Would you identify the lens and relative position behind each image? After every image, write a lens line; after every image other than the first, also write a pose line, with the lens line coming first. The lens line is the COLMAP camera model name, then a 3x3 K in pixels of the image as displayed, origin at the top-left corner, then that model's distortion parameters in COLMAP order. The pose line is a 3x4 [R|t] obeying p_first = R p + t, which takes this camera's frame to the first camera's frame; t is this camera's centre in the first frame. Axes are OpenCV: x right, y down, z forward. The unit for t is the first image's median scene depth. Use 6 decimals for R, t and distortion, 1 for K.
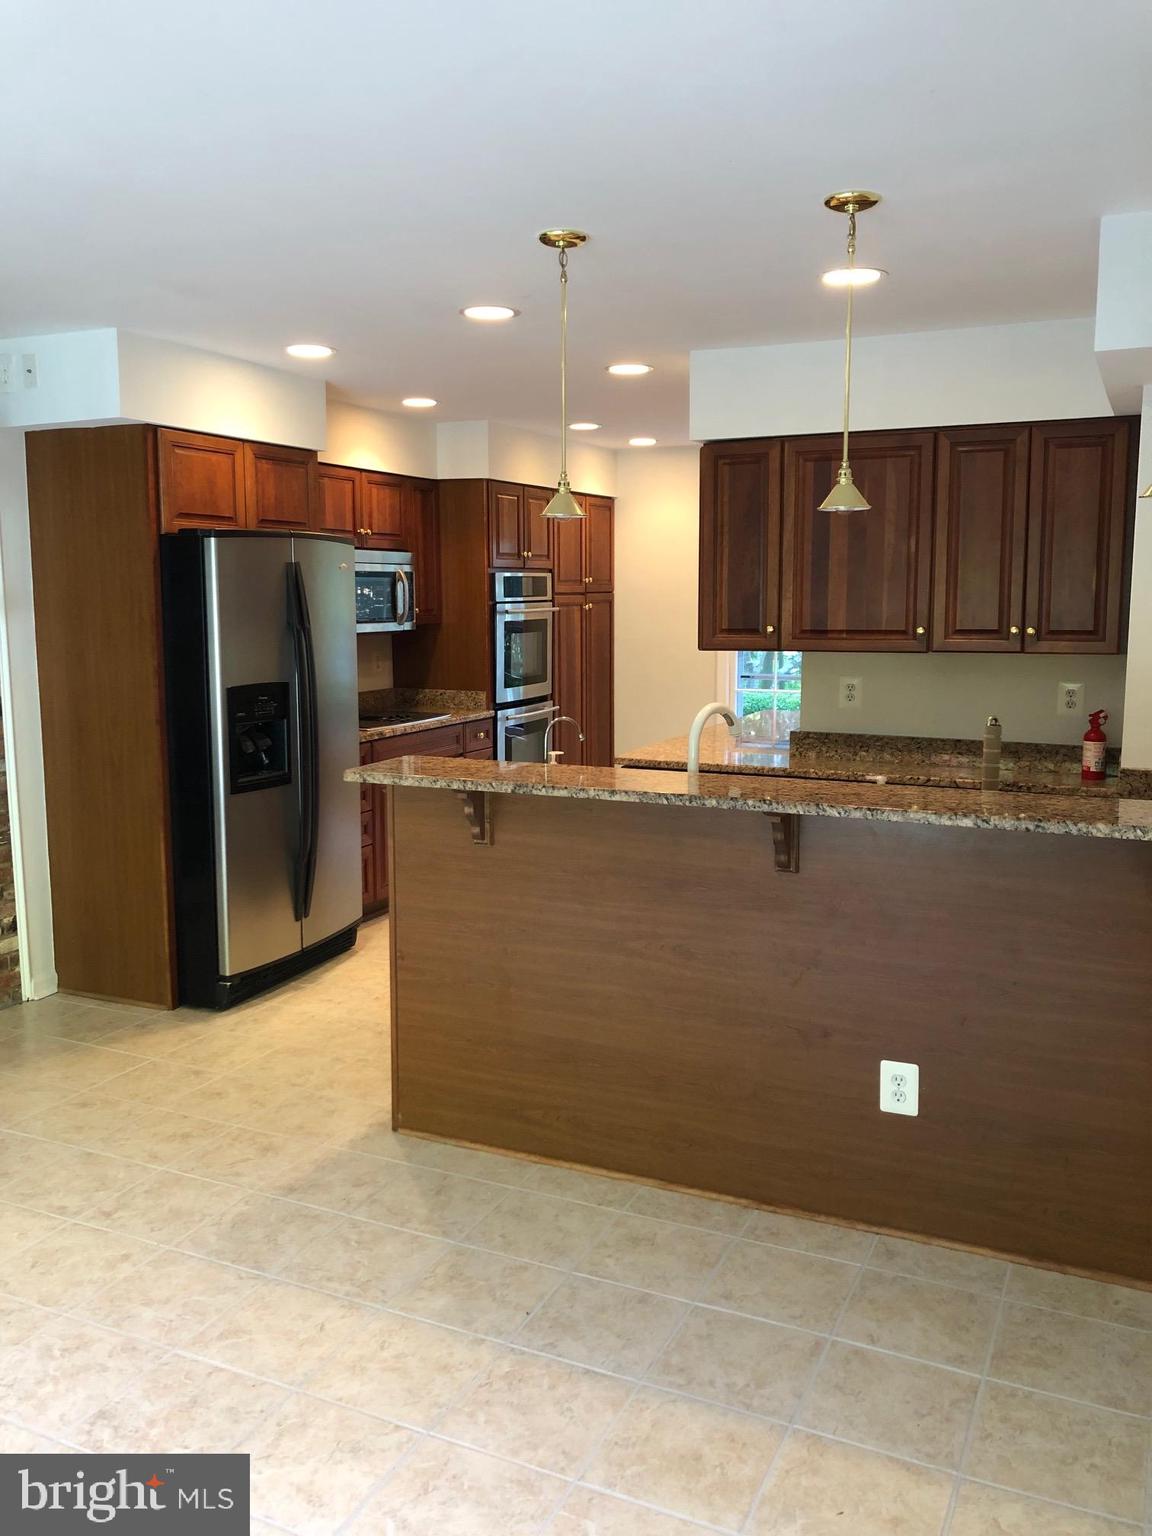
lens RADIAL K [[1262.1, 0, 577.4], [0, 1262.1, 769.1], [0, 0, 1]] dist [0.012626, 0.009047]
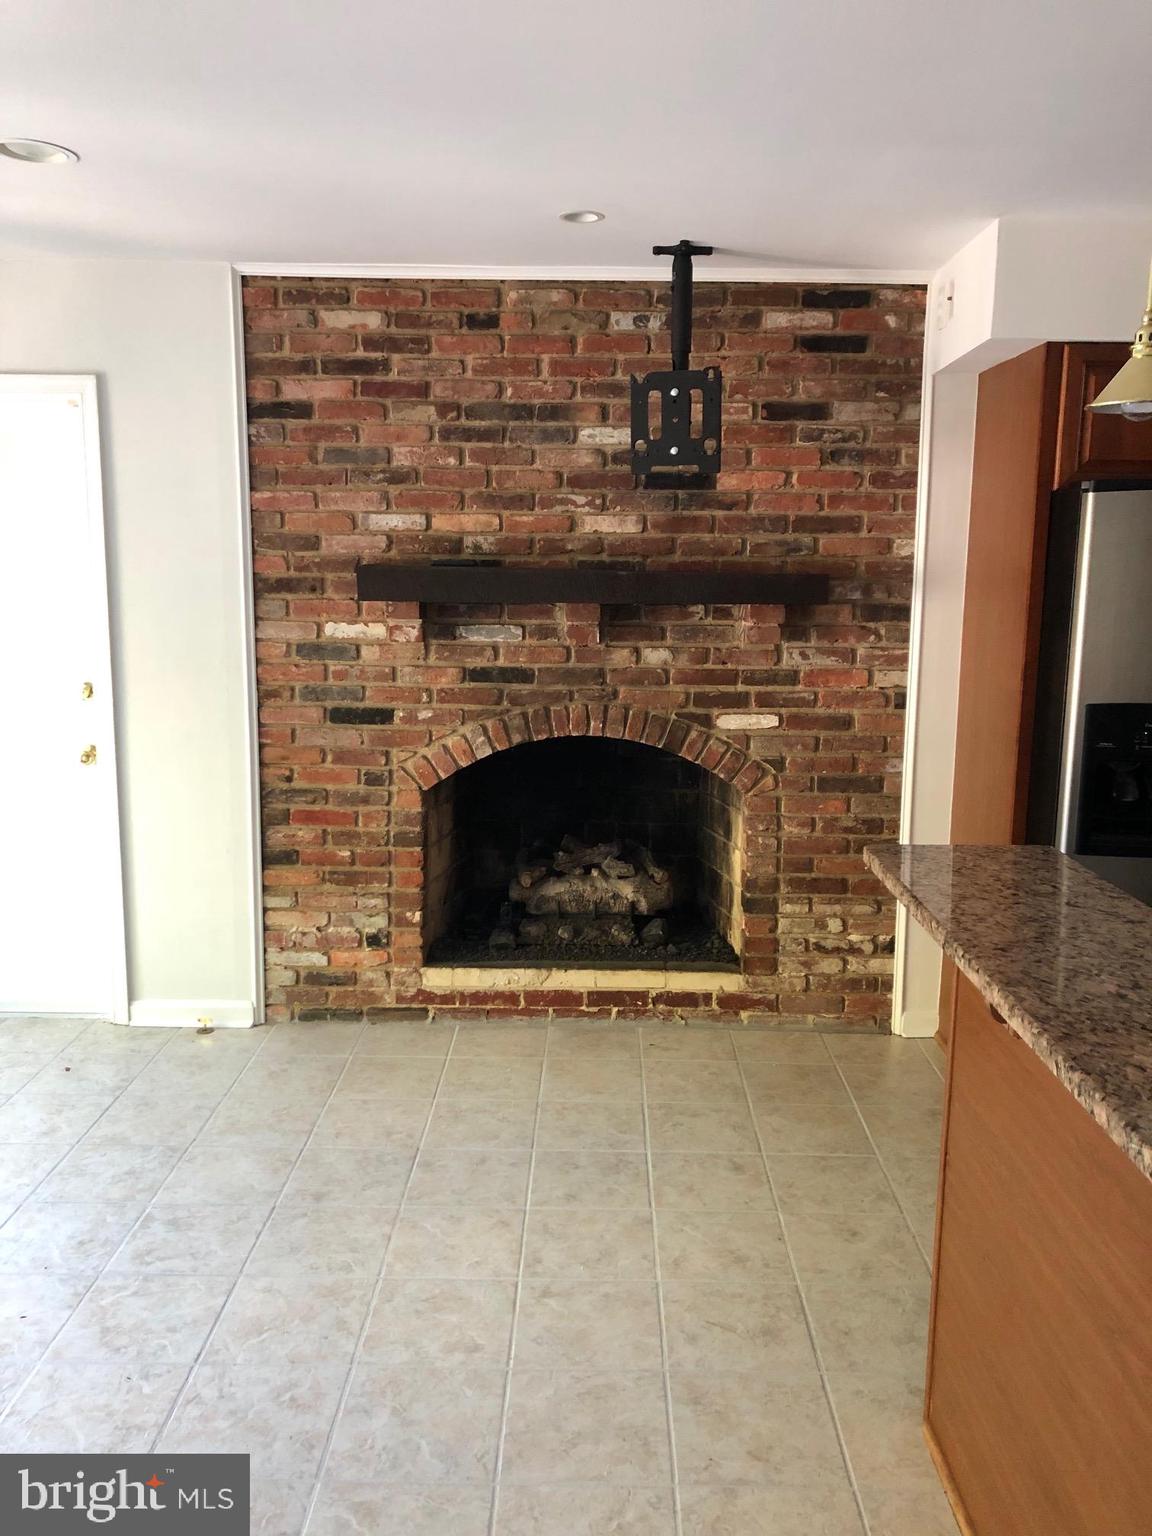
lens RADIAL K [[1262.1, 0, 579.2], [0, 1262.1, 760.6], [0, 0, 1]] dist [0.012626, 0.009047]
pose [[0.417310, 0.147602, -0.896697, 0.327380], [-0.142175, 0.985175, 0.096000, -0.080730], [0.897574, 0.087426, 0.432109, 0.588652]]
